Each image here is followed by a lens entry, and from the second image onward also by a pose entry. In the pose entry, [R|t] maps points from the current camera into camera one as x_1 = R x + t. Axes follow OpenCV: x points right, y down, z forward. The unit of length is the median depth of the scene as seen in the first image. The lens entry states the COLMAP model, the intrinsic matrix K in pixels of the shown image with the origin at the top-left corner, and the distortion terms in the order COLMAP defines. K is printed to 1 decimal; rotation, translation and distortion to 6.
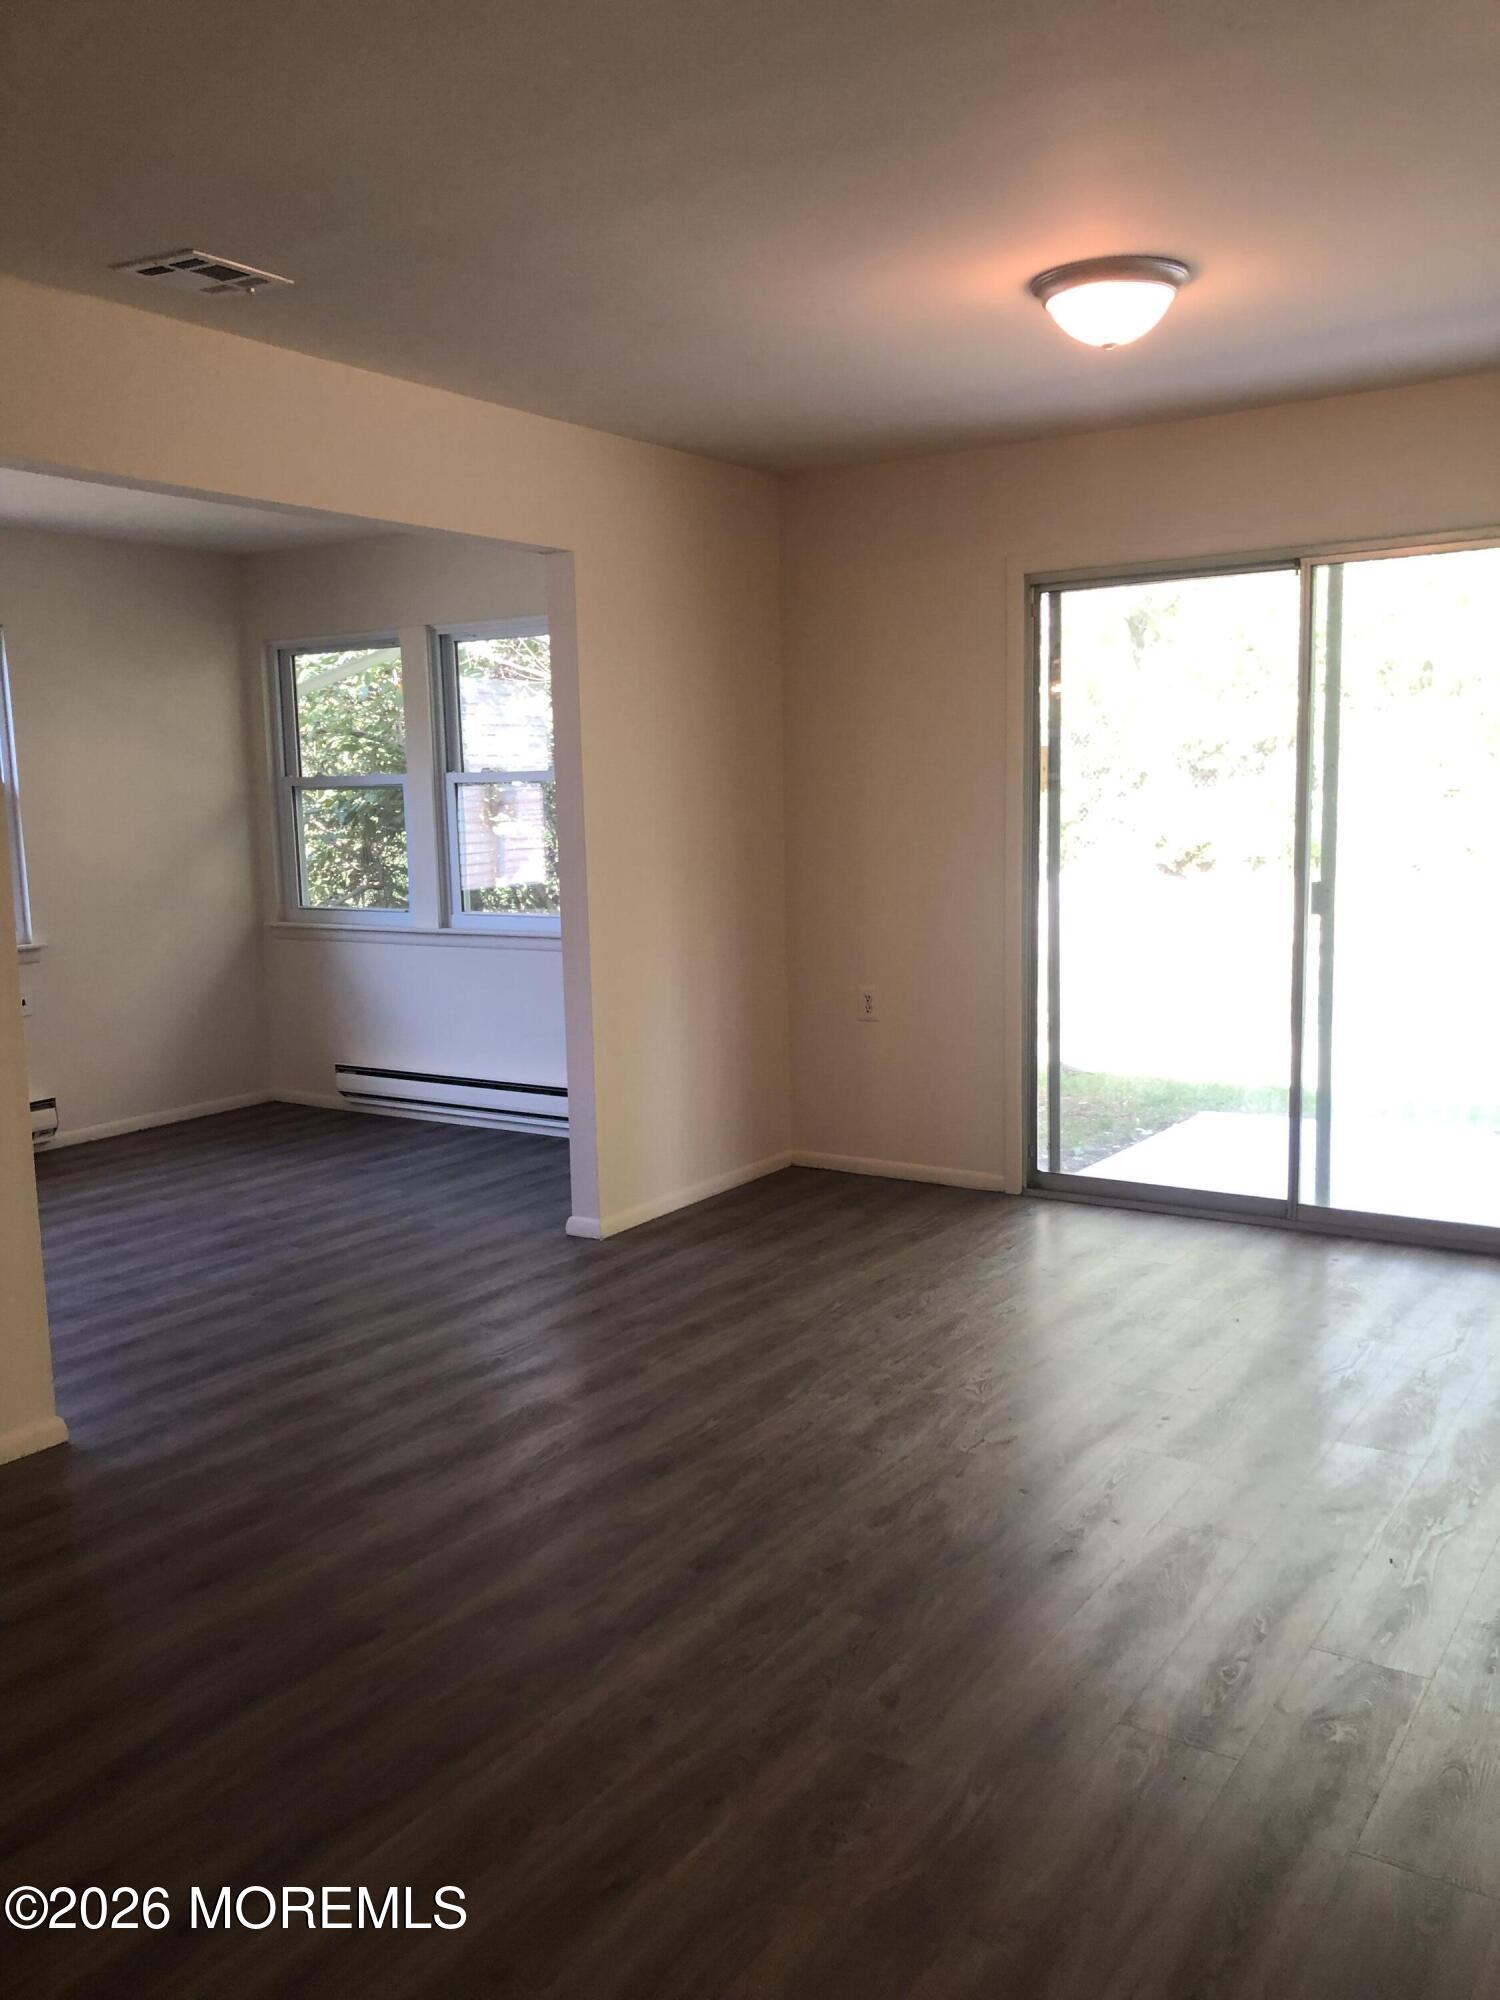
lens RADIAL K [[1613.3, 0, 750.1], [0, 1613.3, 1064.5], [0, 0, 1]] dist [0.093258, -0.321757]
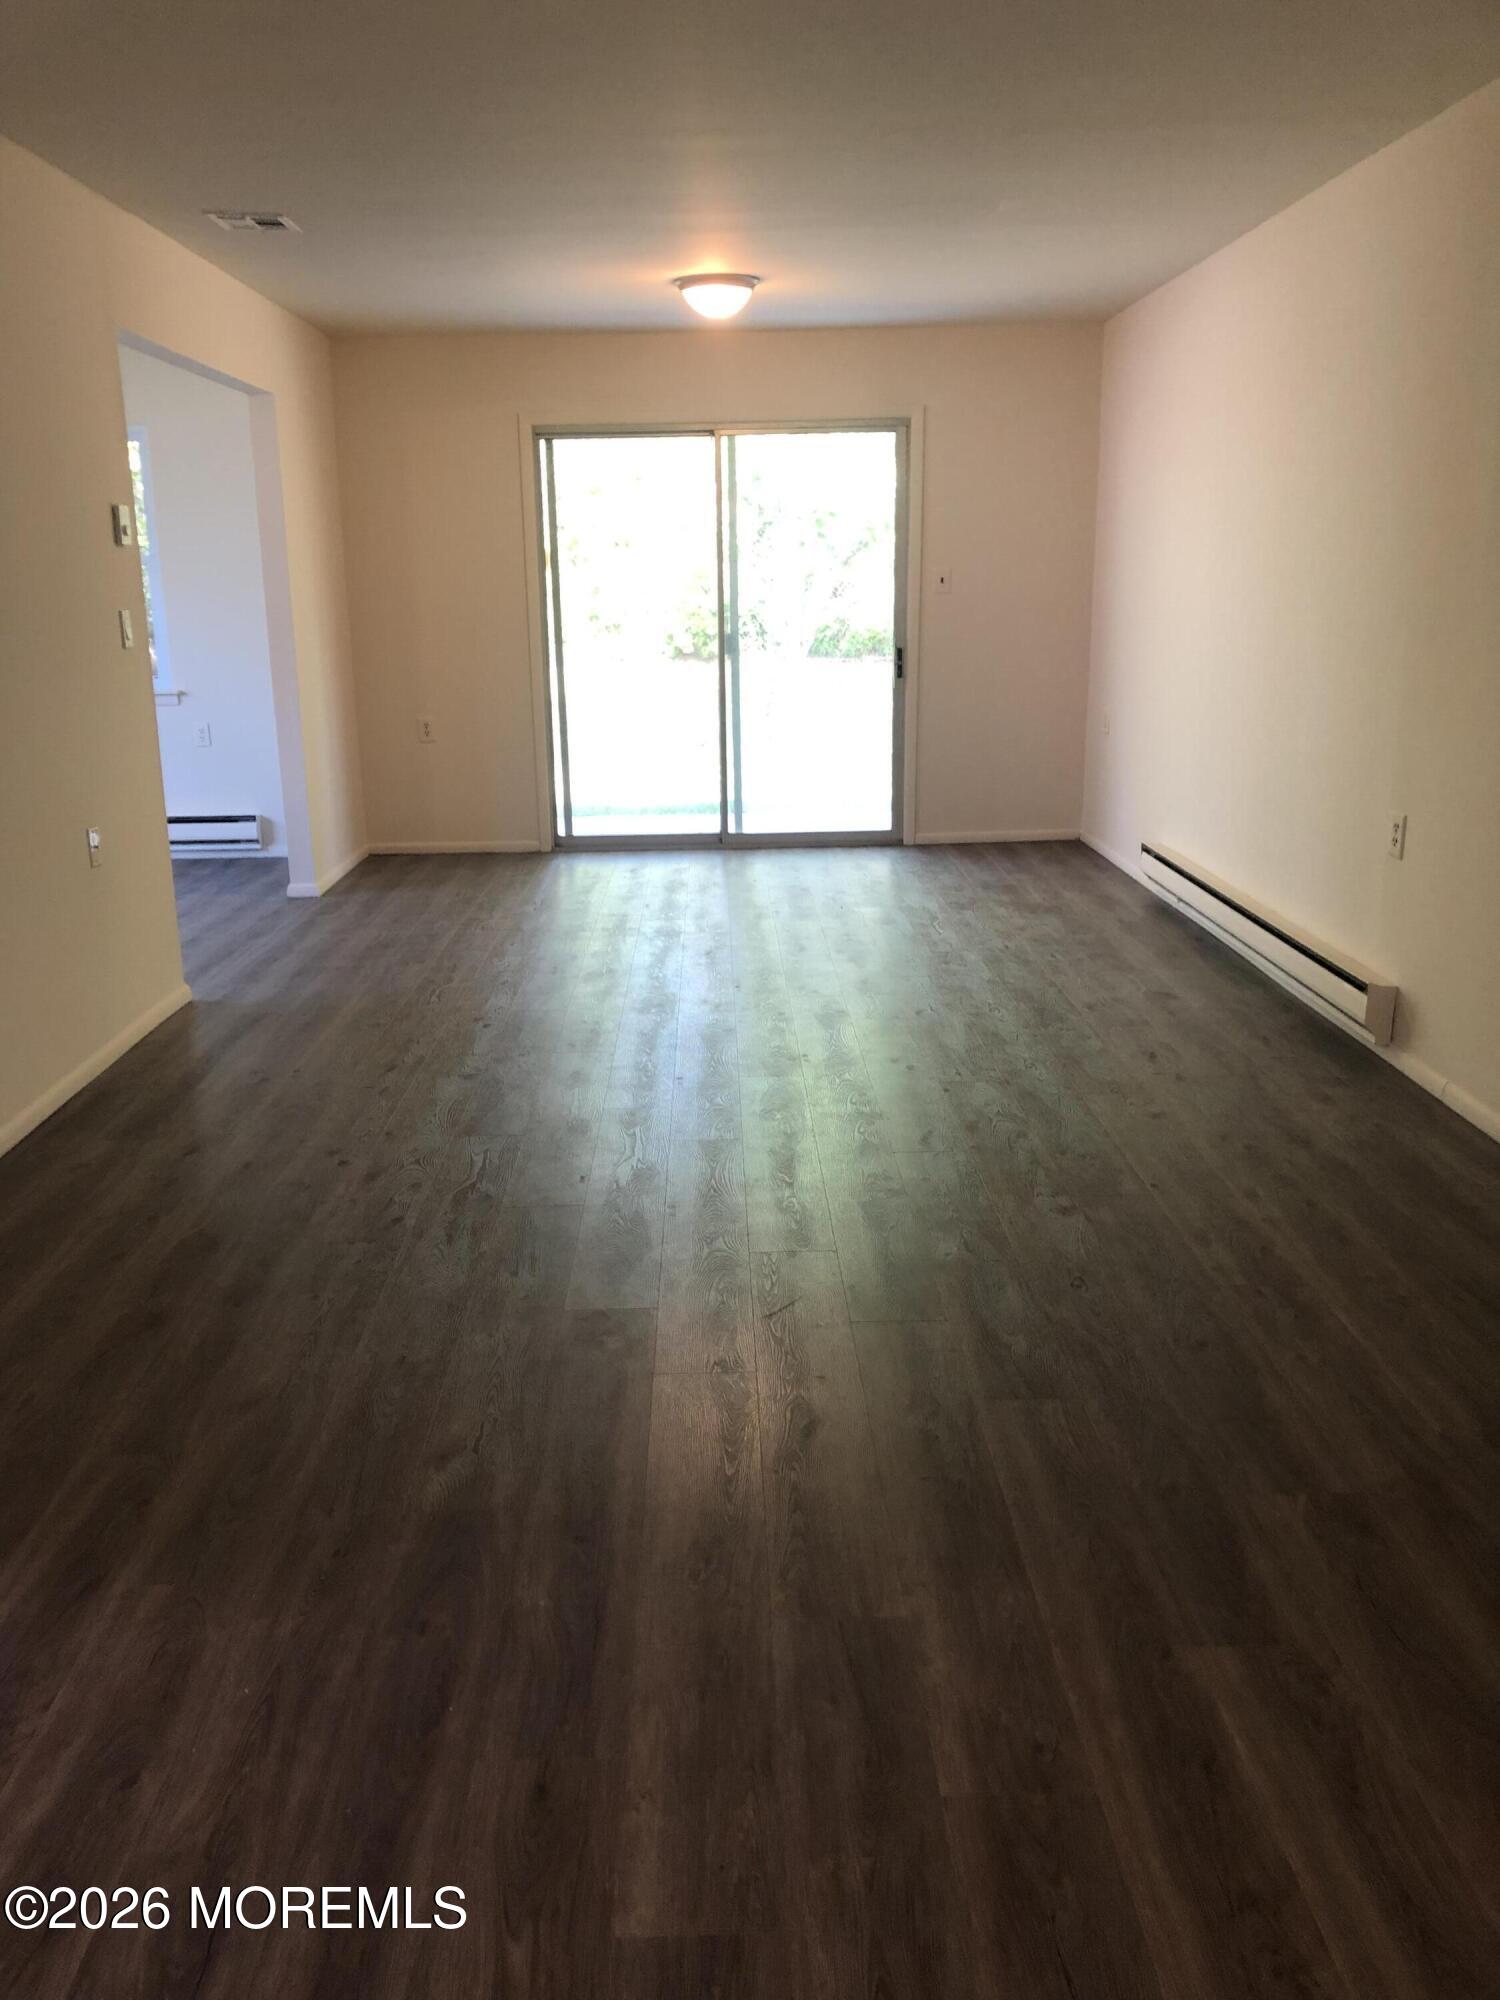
lens RADIAL K [[1655.0, 0, 763.7], [0, 1655.0, 1030.9], [0, 0, 1]] dist [0.088698, -0.119403]
pose [[0.813241, -0.146716, 0.563128, -0.607469], [0.098064, 0.988408, 0.115898, 0.092241], [-0.573604, -0.039031, 0.818202, -0.407010]]
